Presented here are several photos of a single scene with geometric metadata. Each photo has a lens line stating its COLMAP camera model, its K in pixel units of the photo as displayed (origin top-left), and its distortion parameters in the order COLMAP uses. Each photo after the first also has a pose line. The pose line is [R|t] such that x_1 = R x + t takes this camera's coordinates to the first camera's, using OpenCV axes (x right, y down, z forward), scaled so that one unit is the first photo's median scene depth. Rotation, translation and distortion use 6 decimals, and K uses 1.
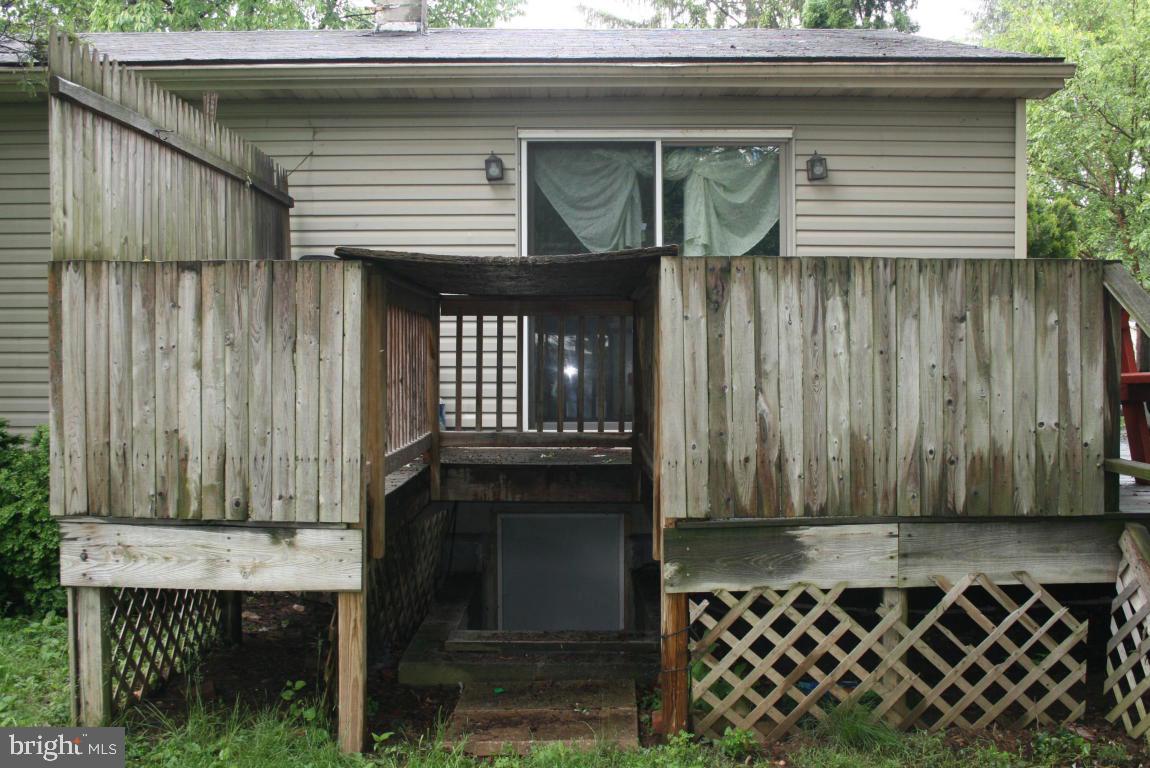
lens RADIAL K [[1165.1, 0, 575.0], [0, 1165.1, 377.5], [0, 0, 1]] dist [-0.086453, 0.000000]
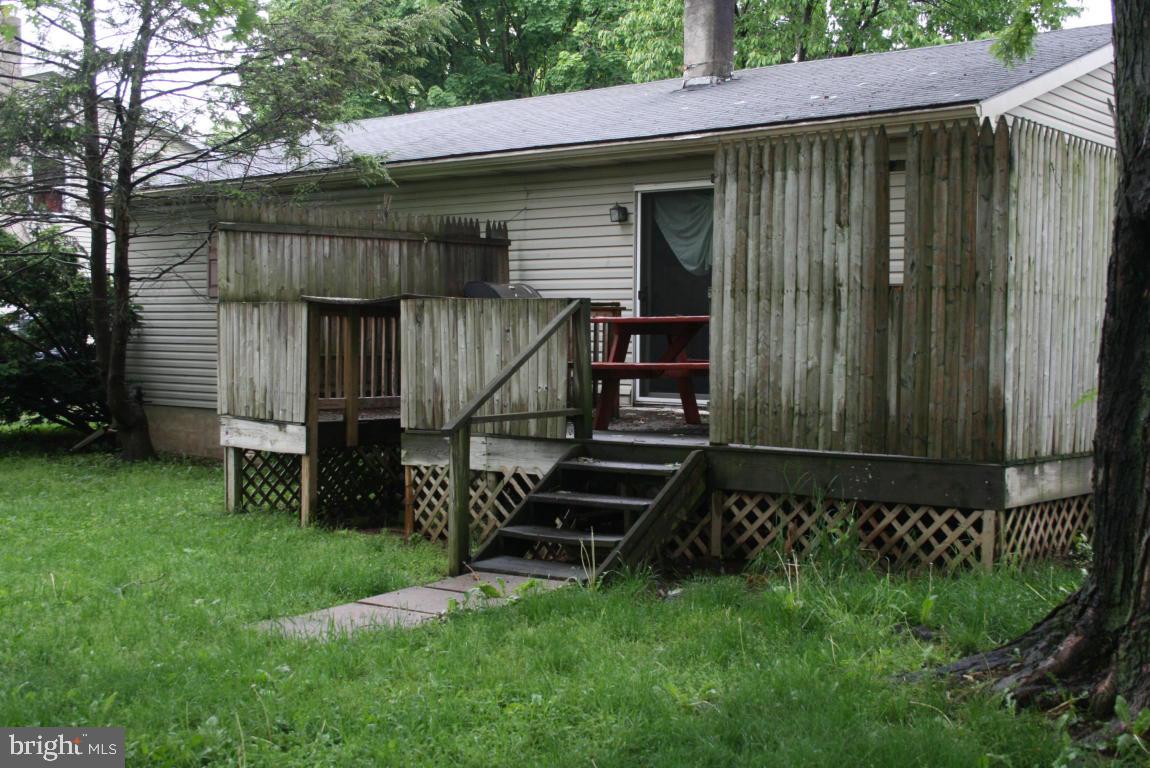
lens RADIAL K [[1415.4, 0, 575.1], [0, 1415.4, 387.6], [0, 0, 1]] dist [-0.030021, 0.000000]
pose [[0.769616, 0.031901, -0.637710, 1.890819], [-0.018284, 0.999443, 0.027931, -0.024283], [0.638246, -0.009837, 0.769770, -0.717165]]
